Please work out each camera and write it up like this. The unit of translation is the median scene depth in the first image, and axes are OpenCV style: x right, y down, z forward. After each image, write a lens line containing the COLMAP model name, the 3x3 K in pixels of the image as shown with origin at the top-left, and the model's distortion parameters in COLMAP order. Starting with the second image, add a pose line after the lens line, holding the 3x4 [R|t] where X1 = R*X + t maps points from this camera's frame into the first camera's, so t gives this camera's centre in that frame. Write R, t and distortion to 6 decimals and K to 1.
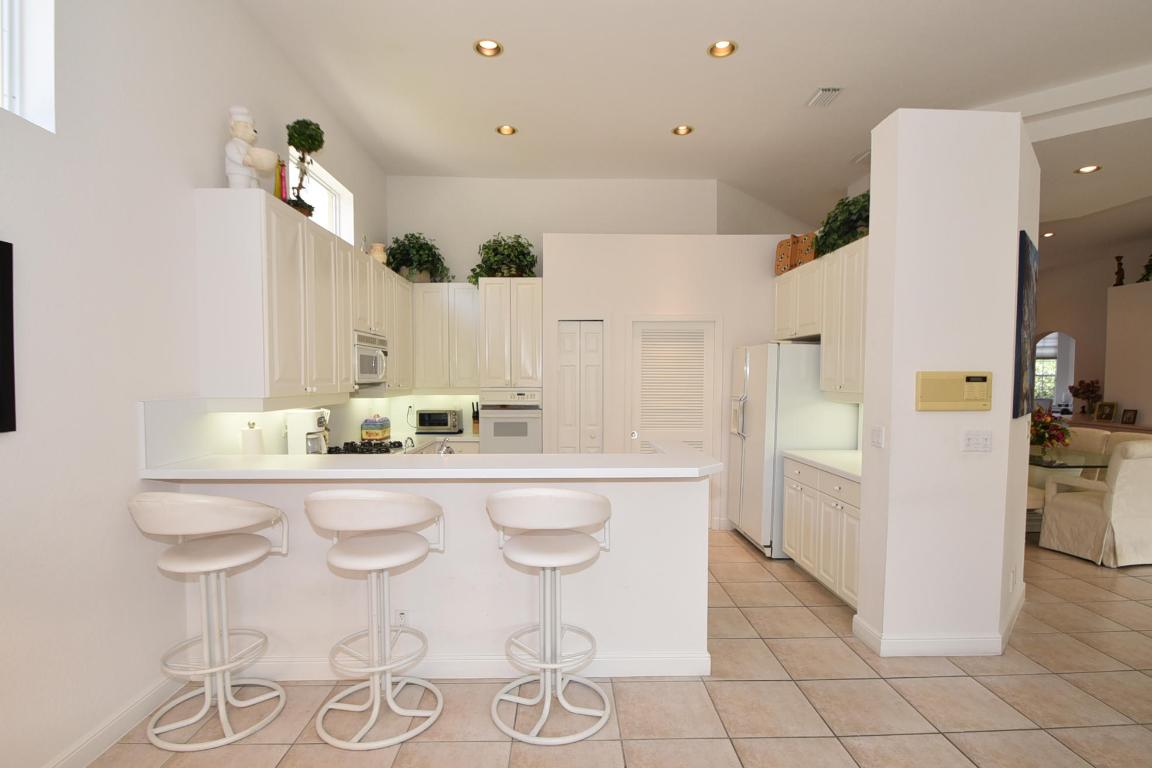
lens RADIAL K [[578.0, 0, 576.0], [0, 578.0, 384.0], [0, 0, 1]] dist [-0.001186, -0.000121]
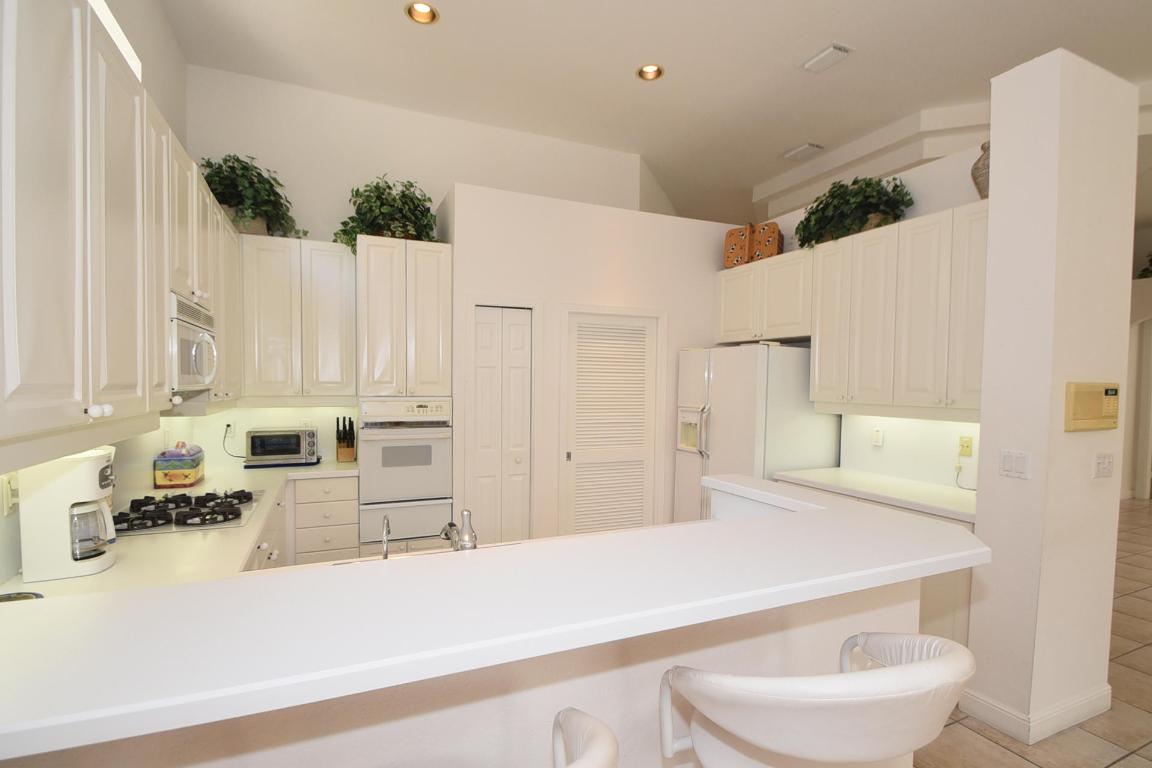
lens RADIAL K [[551.9, 0, 576.0], [0, 551.9, 384.0], [0, 0, 1]] dist [0.029506, -0.029735]
pose [[0.924567, 0.007462, 0.380946, -0.178702], [-0.005826, 0.999968, -0.005449, -0.006151], [-0.380974, 0.002818, 0.924581, 0.300851]]
